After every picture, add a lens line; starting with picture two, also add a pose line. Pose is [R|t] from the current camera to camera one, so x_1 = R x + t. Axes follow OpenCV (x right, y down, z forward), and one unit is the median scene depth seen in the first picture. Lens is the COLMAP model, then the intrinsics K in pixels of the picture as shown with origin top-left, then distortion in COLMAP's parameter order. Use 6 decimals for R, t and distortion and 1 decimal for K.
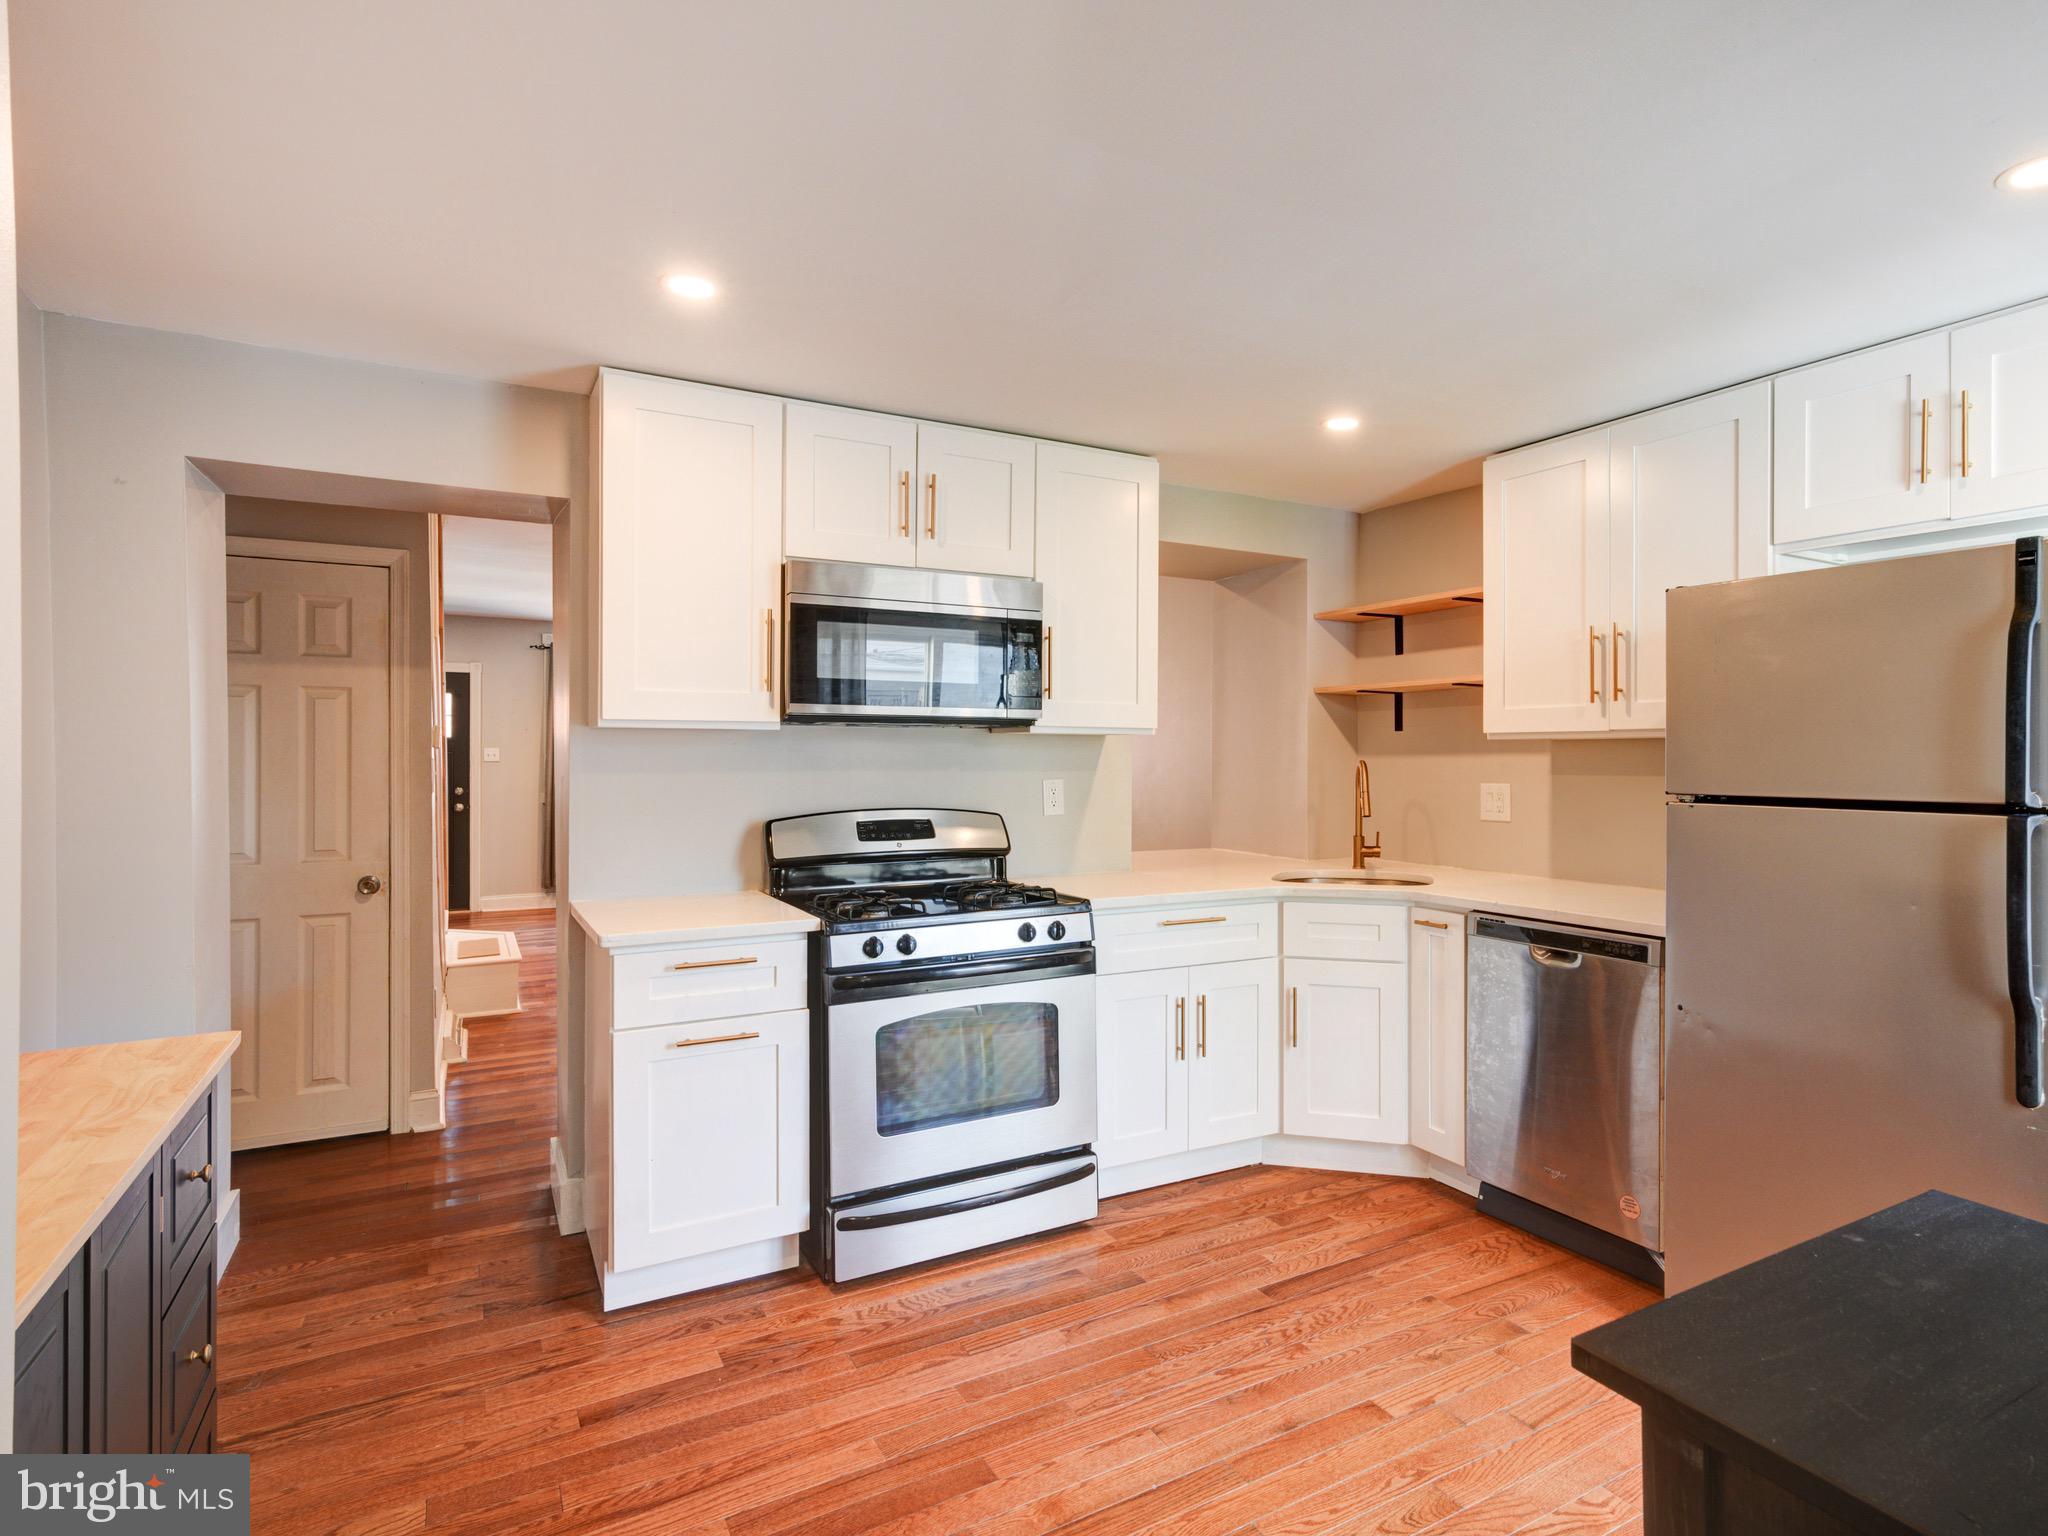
lens RADIAL K [[1100.9, 0, 1100.5], [0, 1100.9, 770.6], [0, 0, 1]] dist [-0.002924, 0.013523]
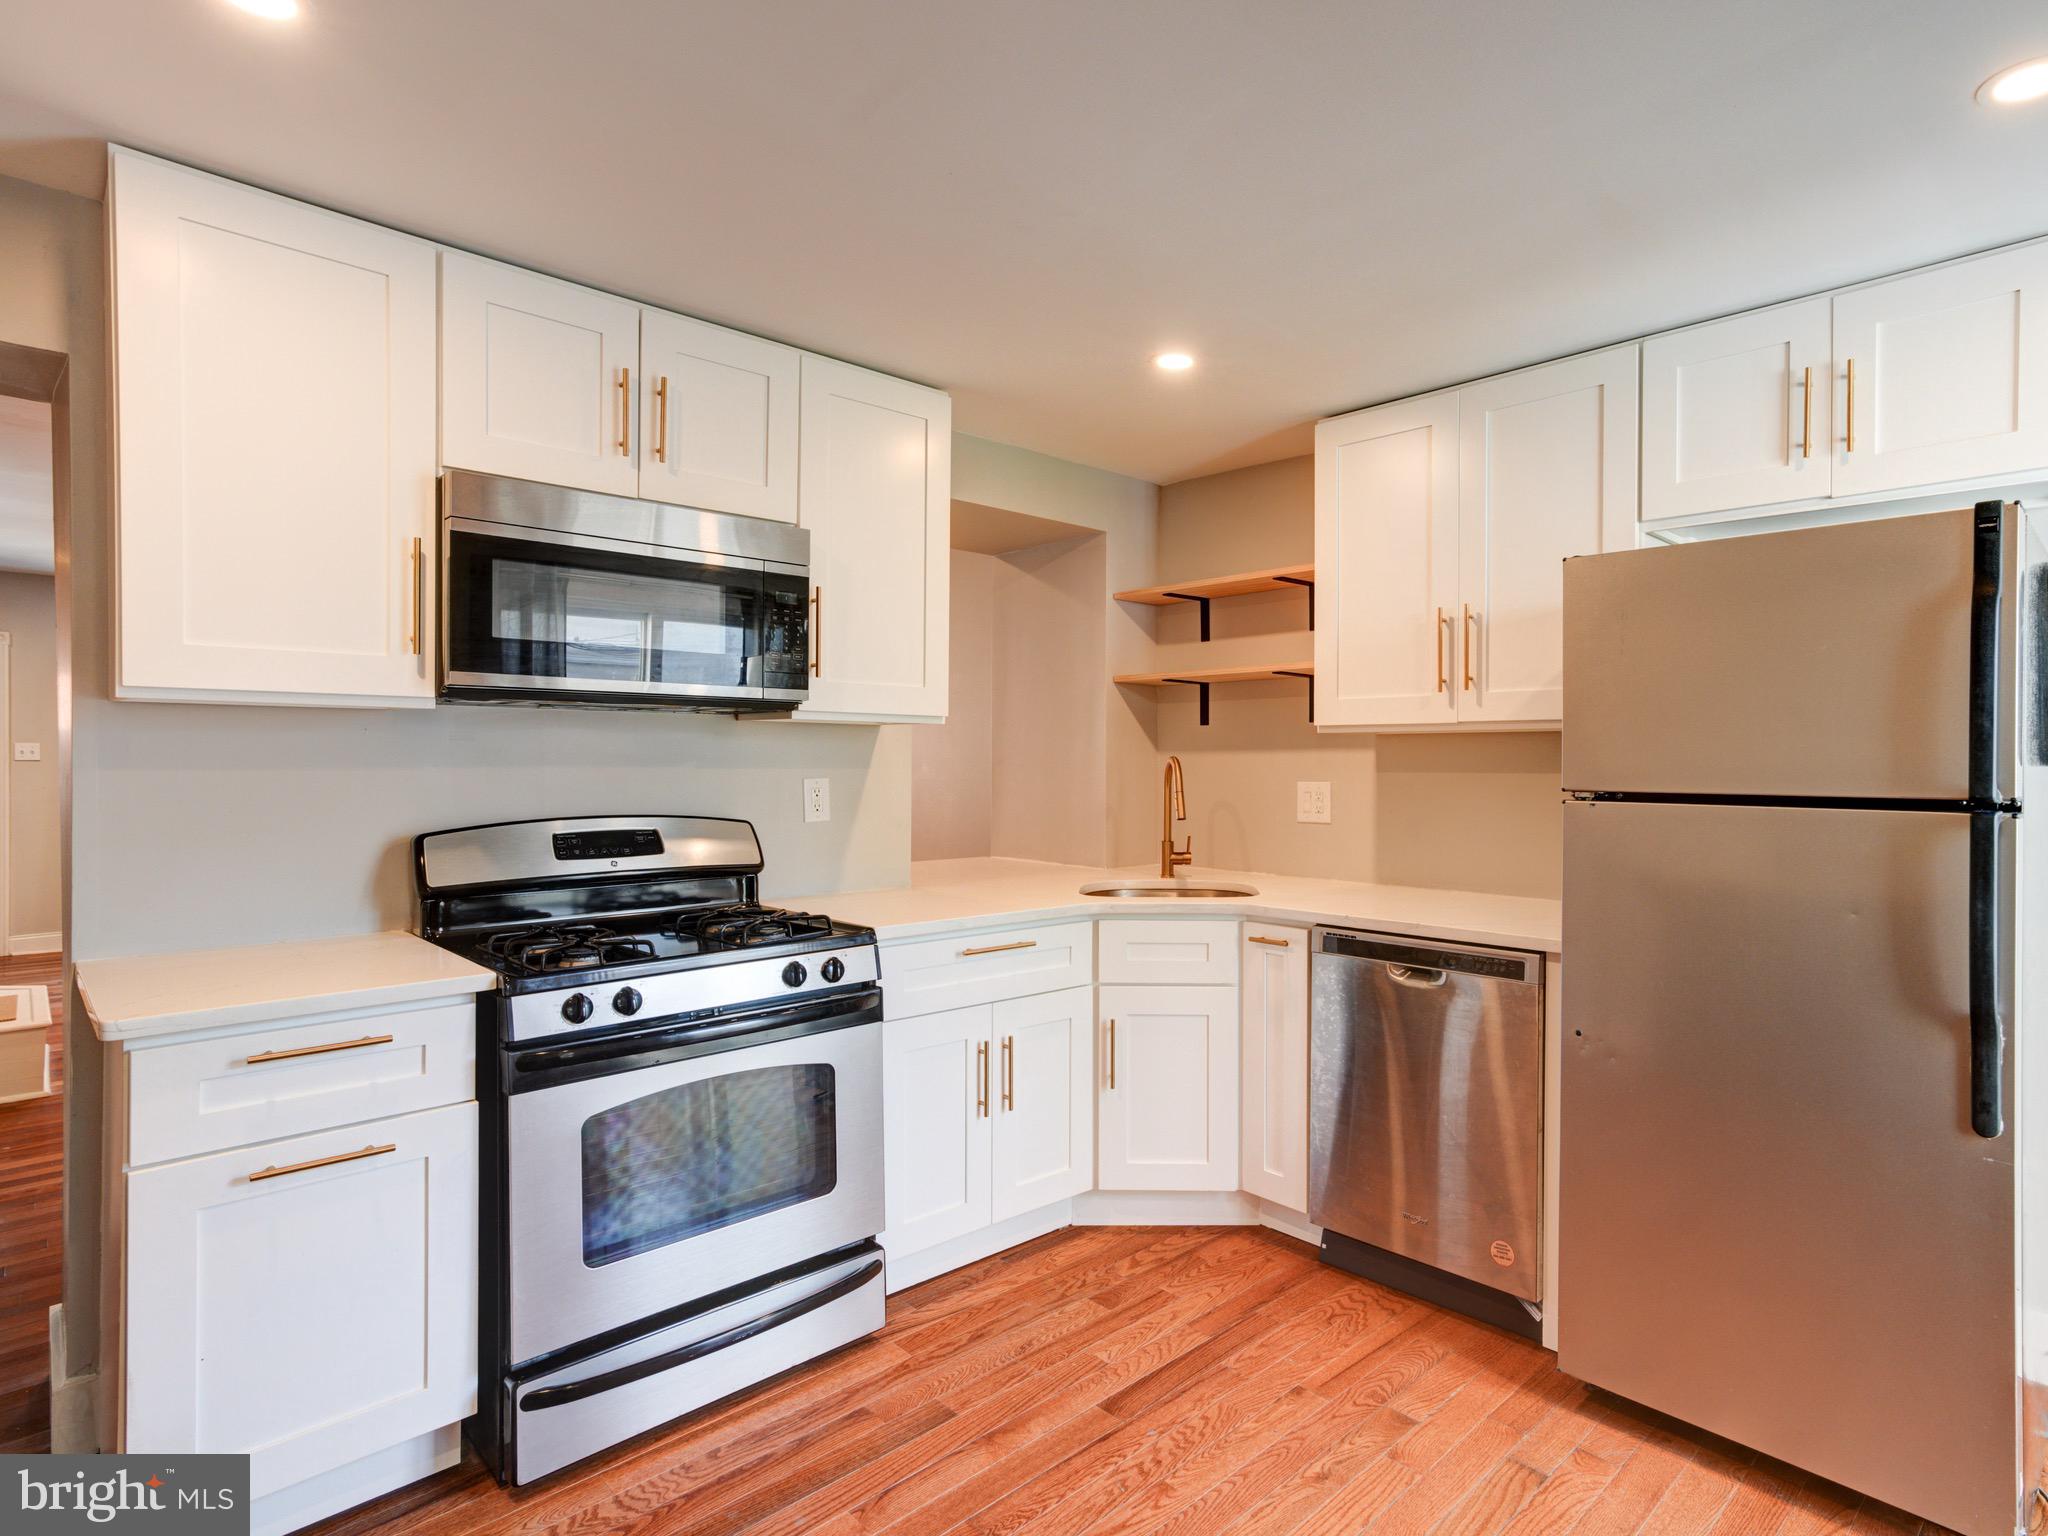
lens RADIAL K [[1100.9, 0, 1122.5], [0, 1100.9, 773.9], [0, 0, 1]] dist [-0.002924, 0.013523]
pose [[0.966549, -0.000617, 0.256482, -0.042059], [0.000337, 0.999999, 0.001132, 0.004924], [-0.256482, -0.001008, 0.966548, 0.191584]]
